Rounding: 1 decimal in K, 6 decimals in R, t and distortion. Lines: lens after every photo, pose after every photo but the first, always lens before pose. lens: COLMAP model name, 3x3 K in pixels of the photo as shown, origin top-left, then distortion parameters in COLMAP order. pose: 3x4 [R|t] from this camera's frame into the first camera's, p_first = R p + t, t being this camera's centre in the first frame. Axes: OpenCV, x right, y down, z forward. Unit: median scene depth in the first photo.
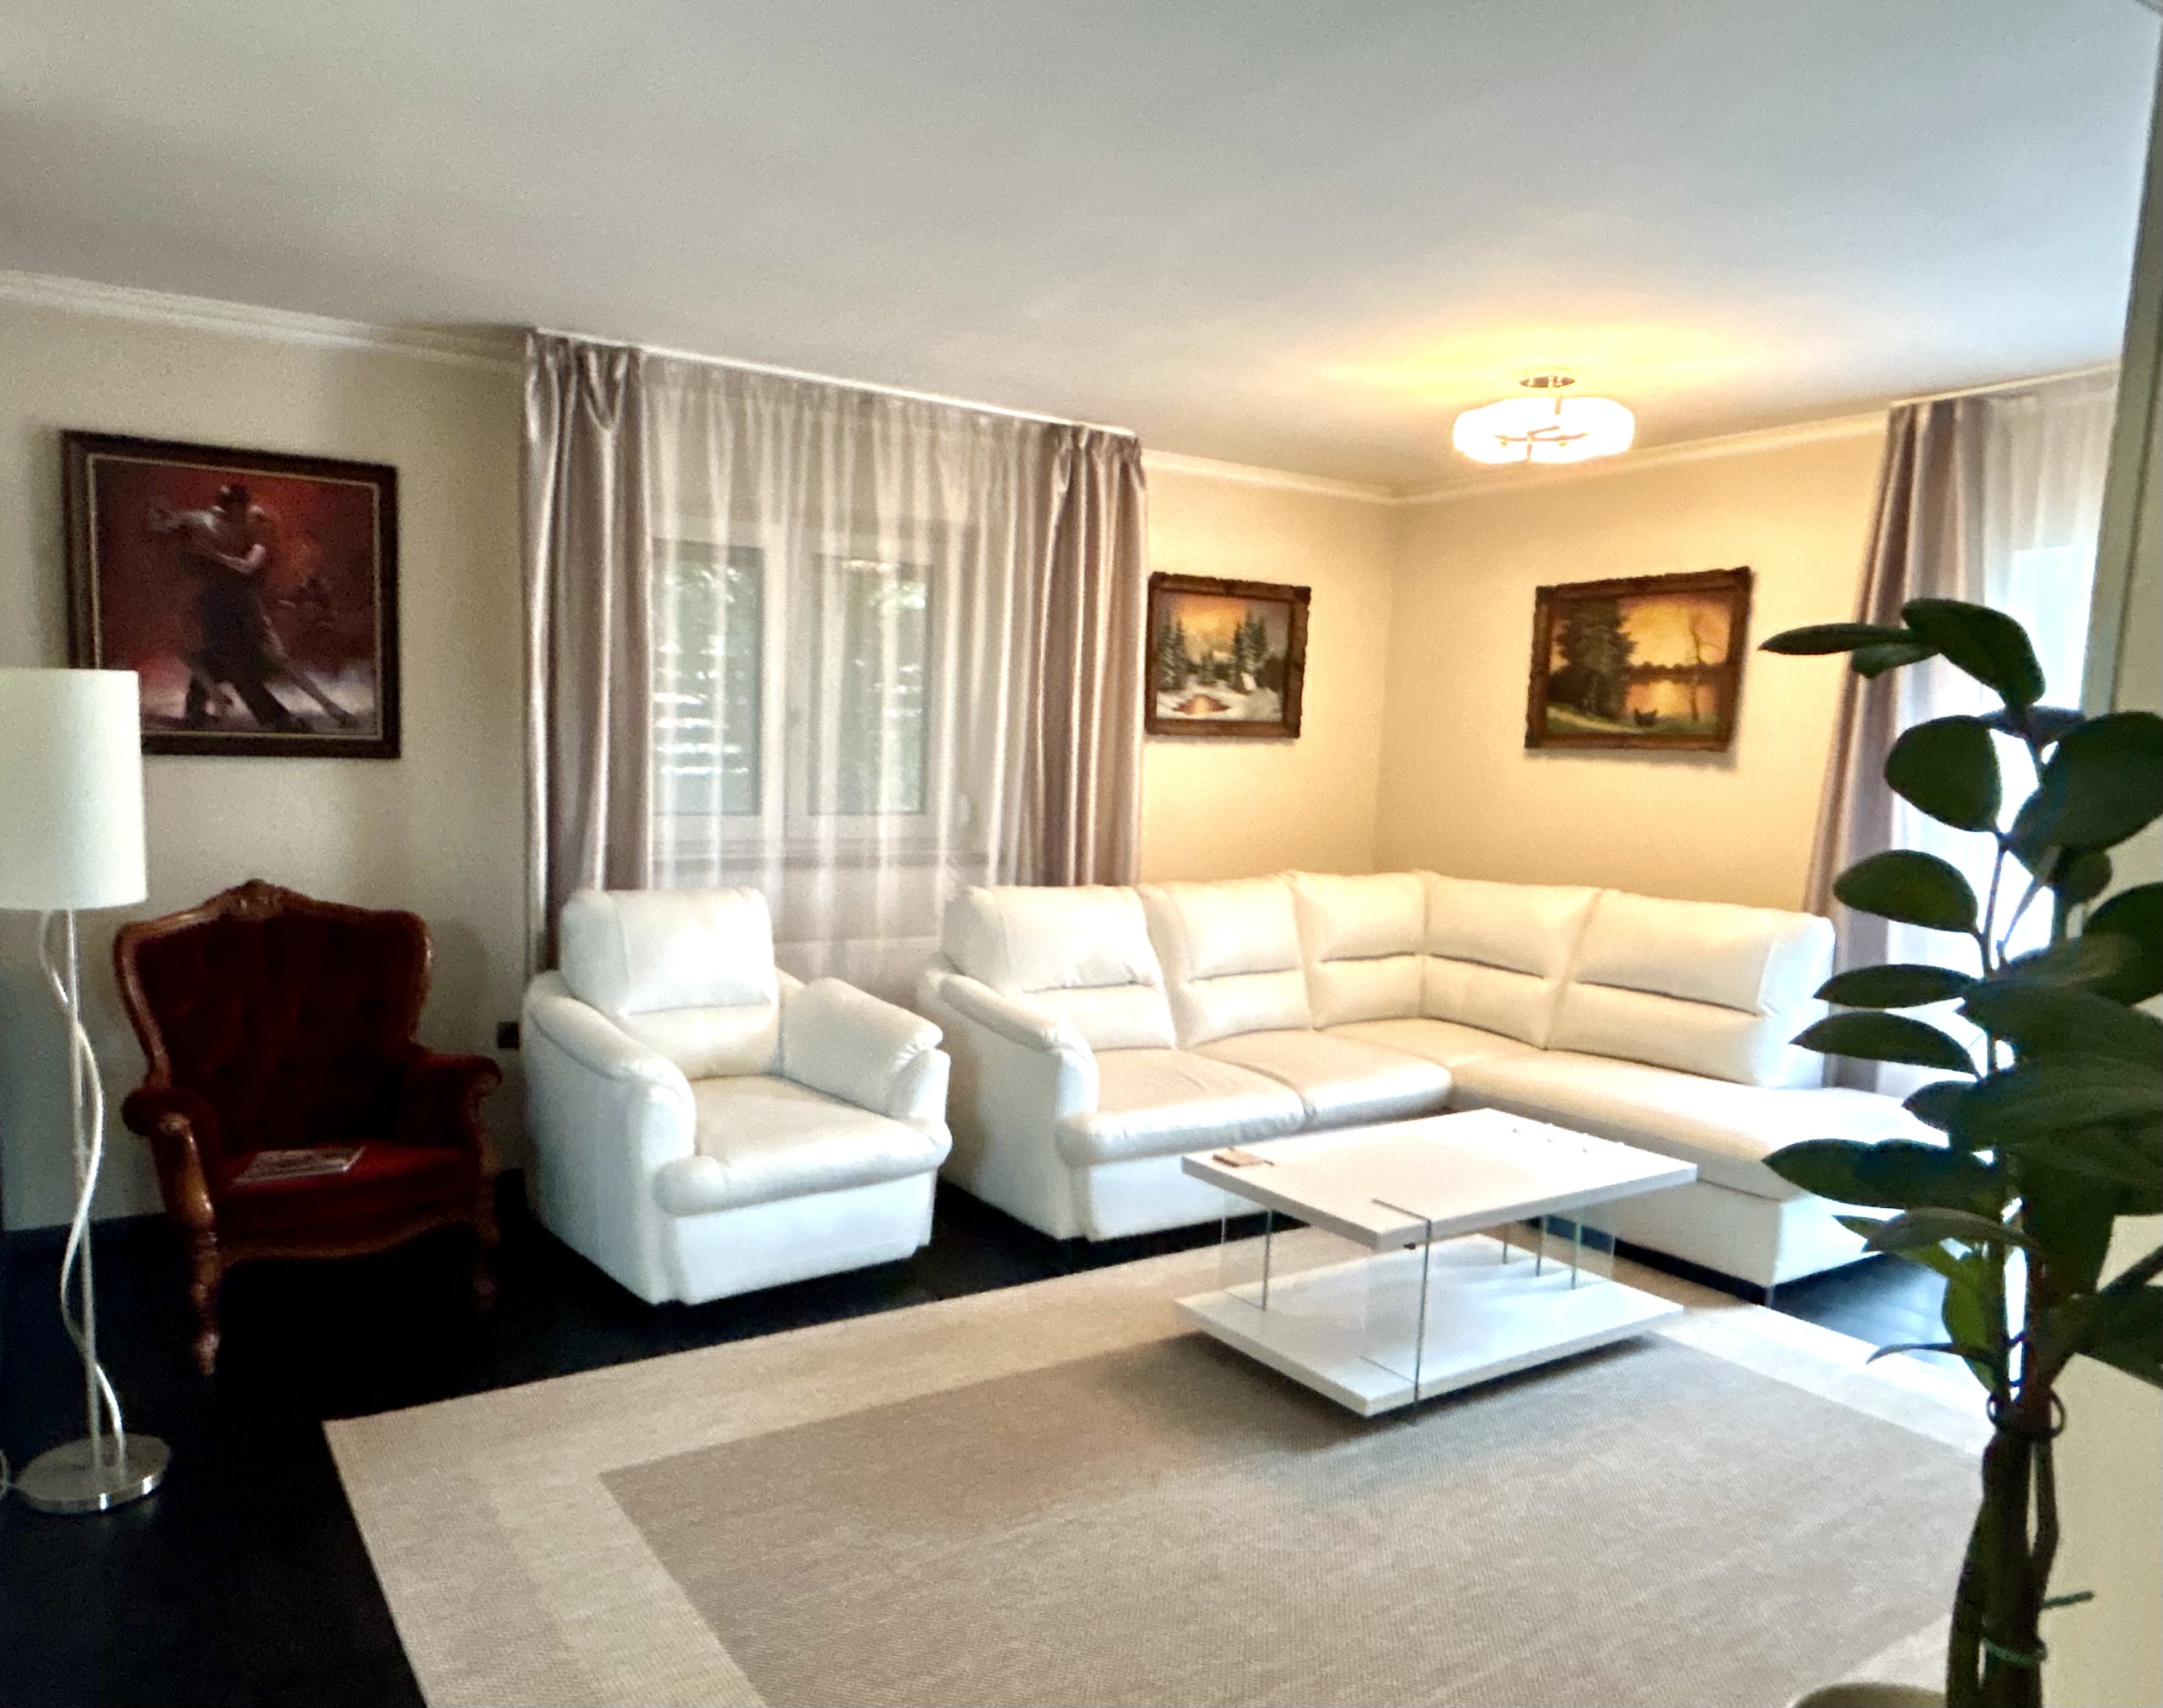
lens RADIAL K [[1475.3, 0, 922.4], [0, 1475.3, 916.7], [0, 0, 1]] dist [0.009708, -0.027684]
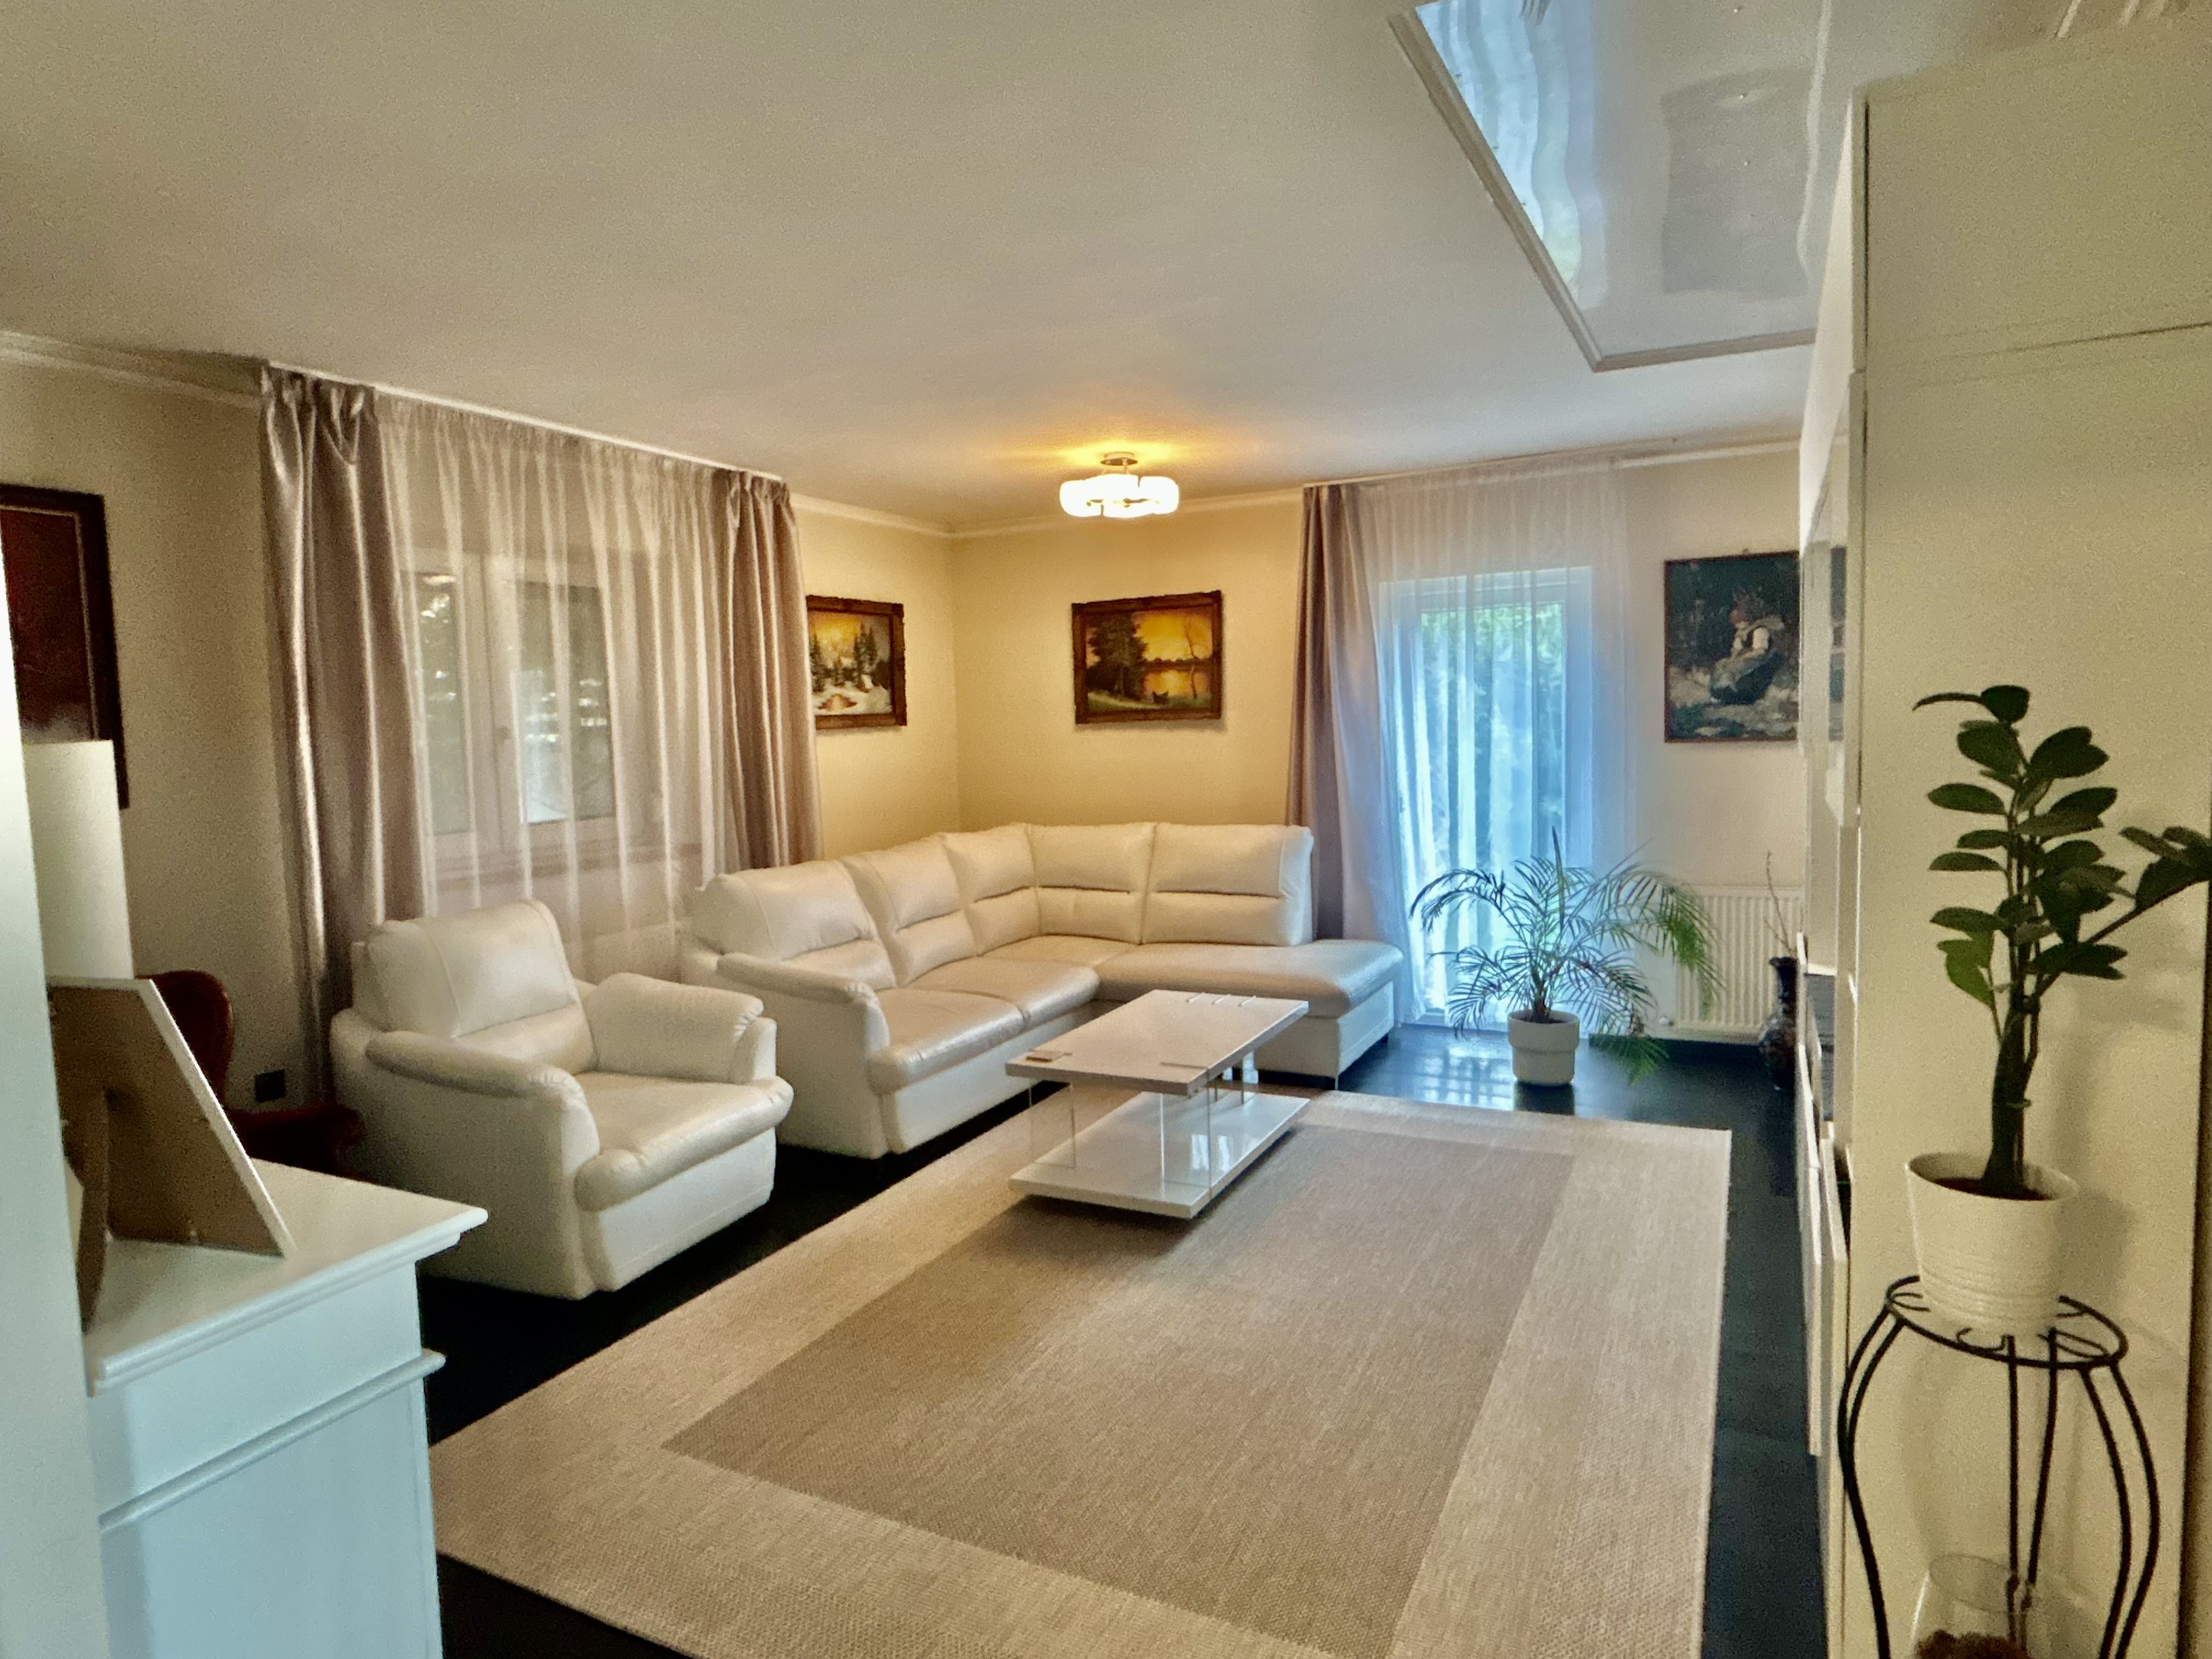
lens RADIAL K [[1305.4, 0, 1106.0], [0, 1305.4, 829.5], [0, 0, 1]] dist [0.000425, -0.012360]
pose [[0.841705, -0.100057, 0.530585, -0.234351], [0.116927, 0.993139, 0.001794, -0.020955], [-0.527124, 0.060530, 0.847630, -0.007347]]
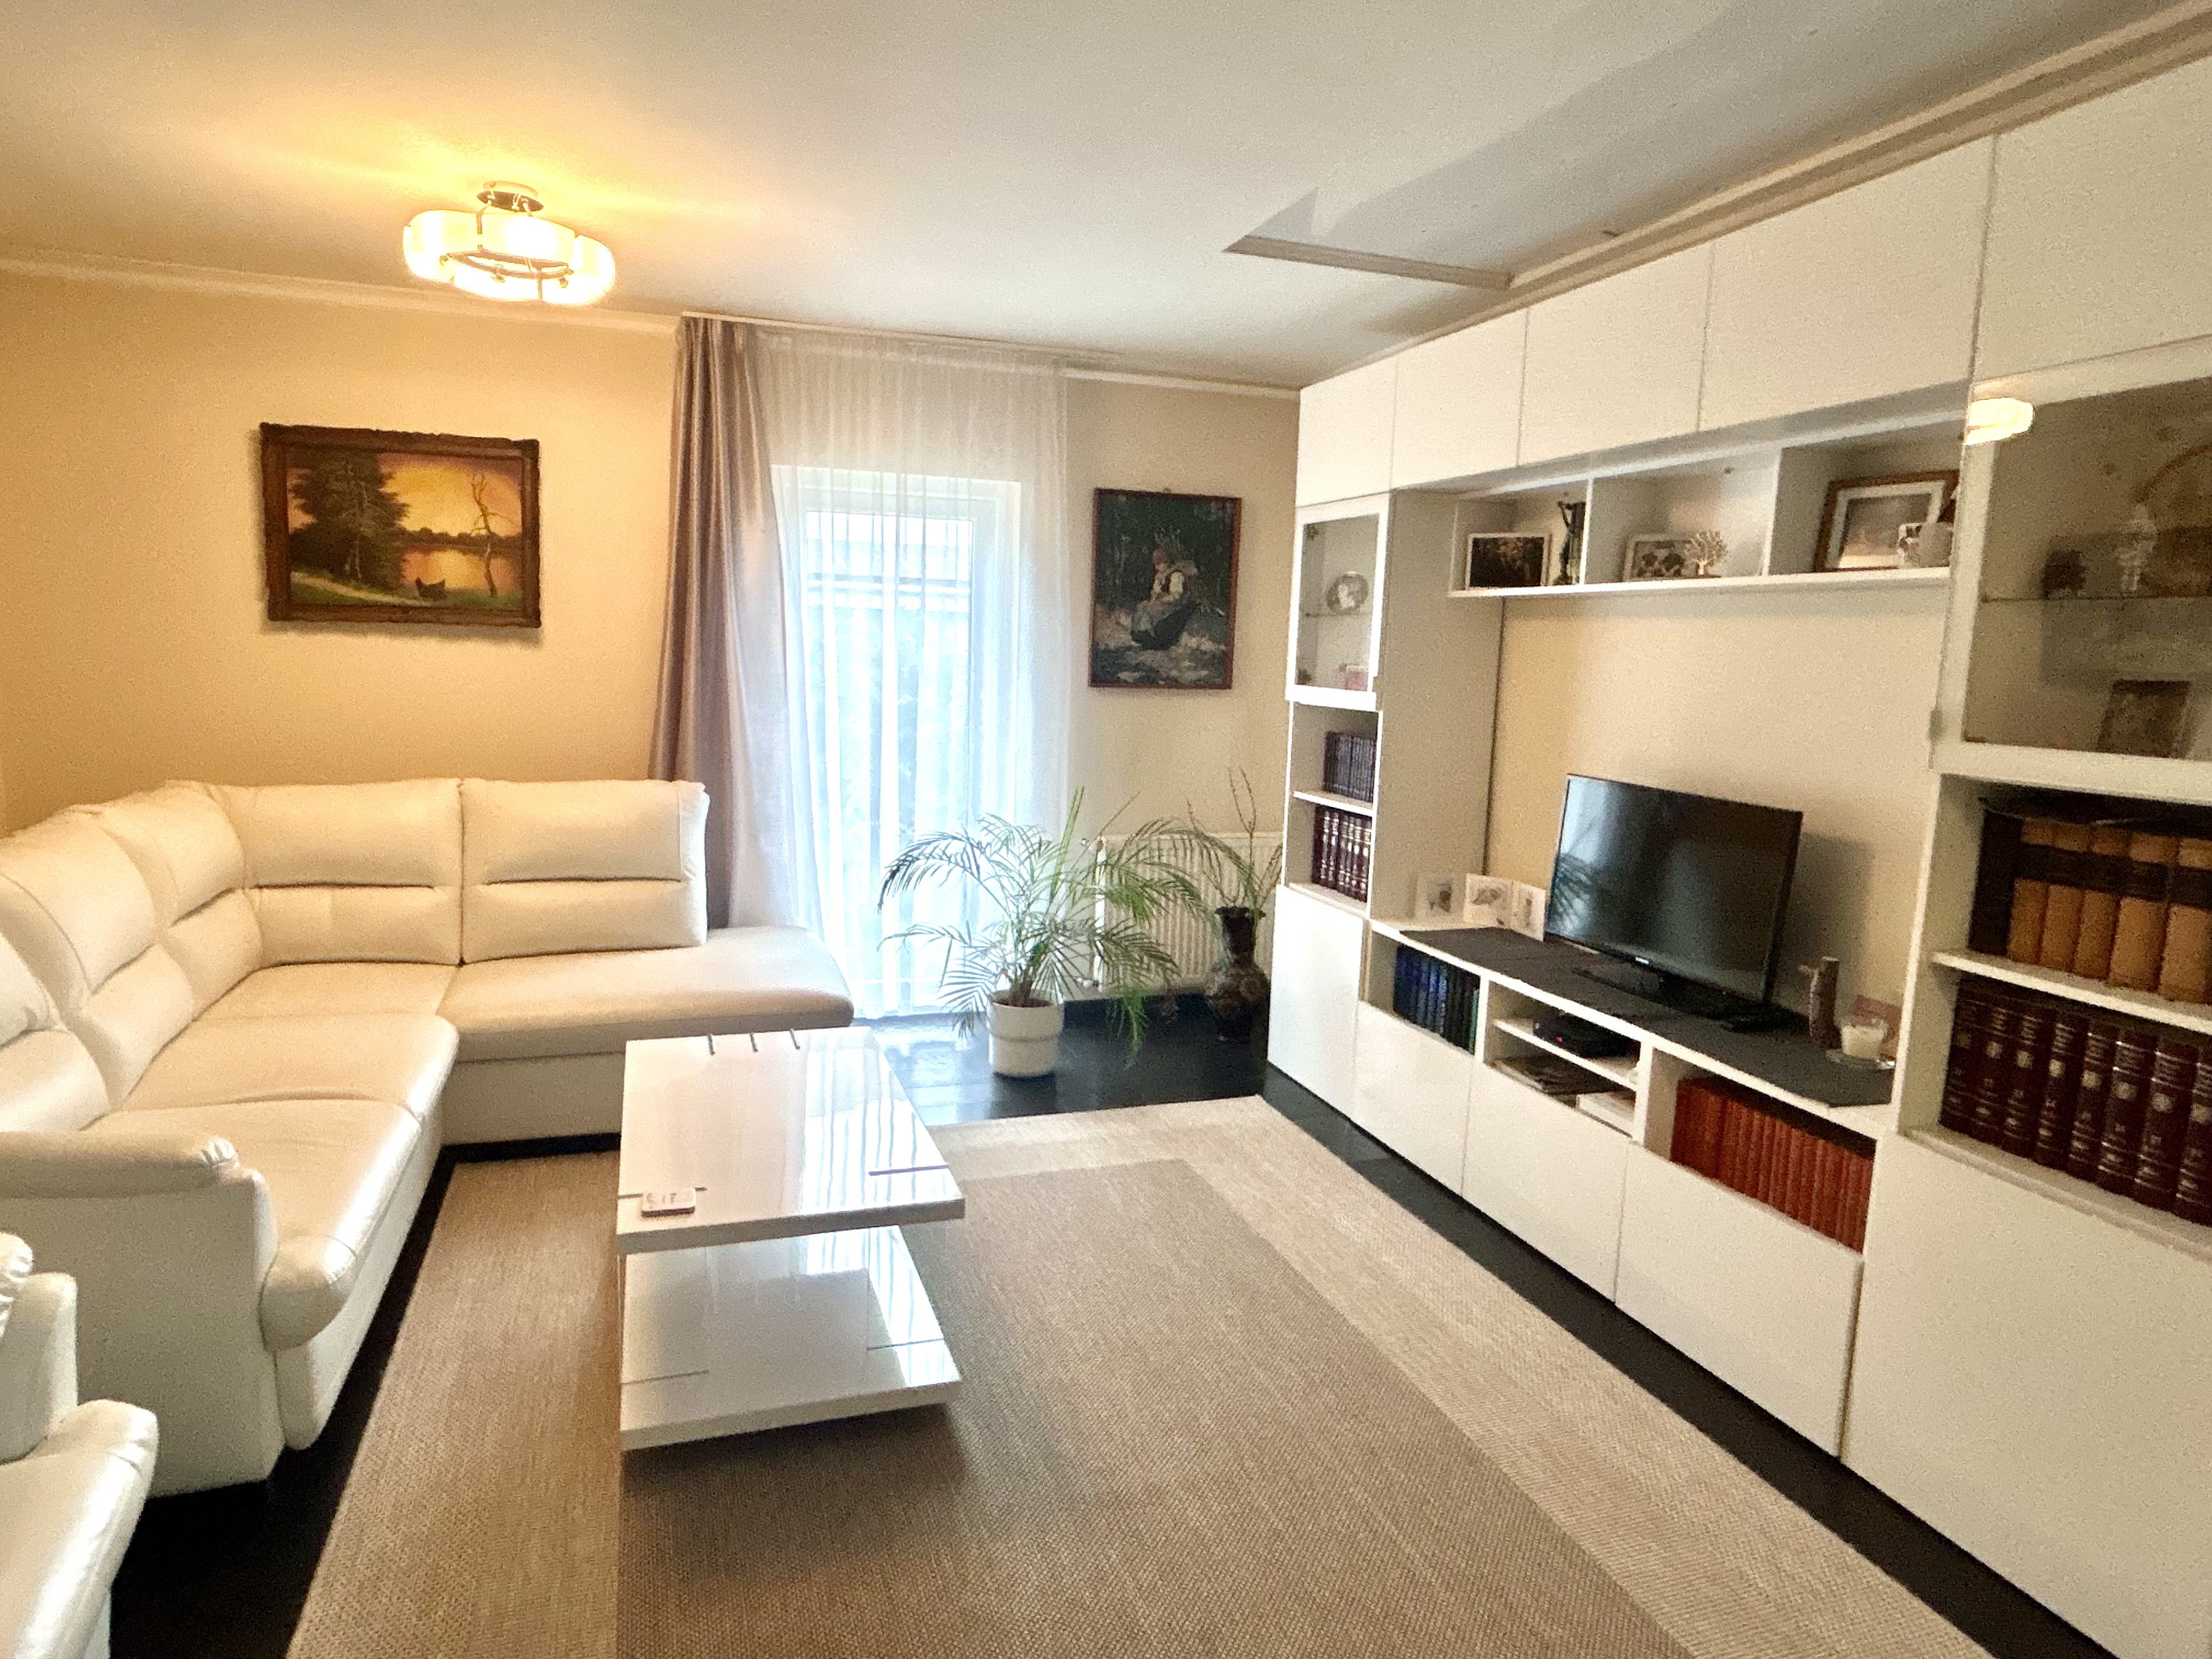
lens RADIAL K [[1302.5, 0, 1106.0], [0, 1302.5, 829.5], [0, 0, 1]] dist [-0.023135, -0.001707]
pose [[0.207571, -0.152099, 0.966323, -0.243801], [0.086321, 0.986833, 0.136786, -0.065080], [-0.974404, 0.055021, 0.217967, 0.451972]]
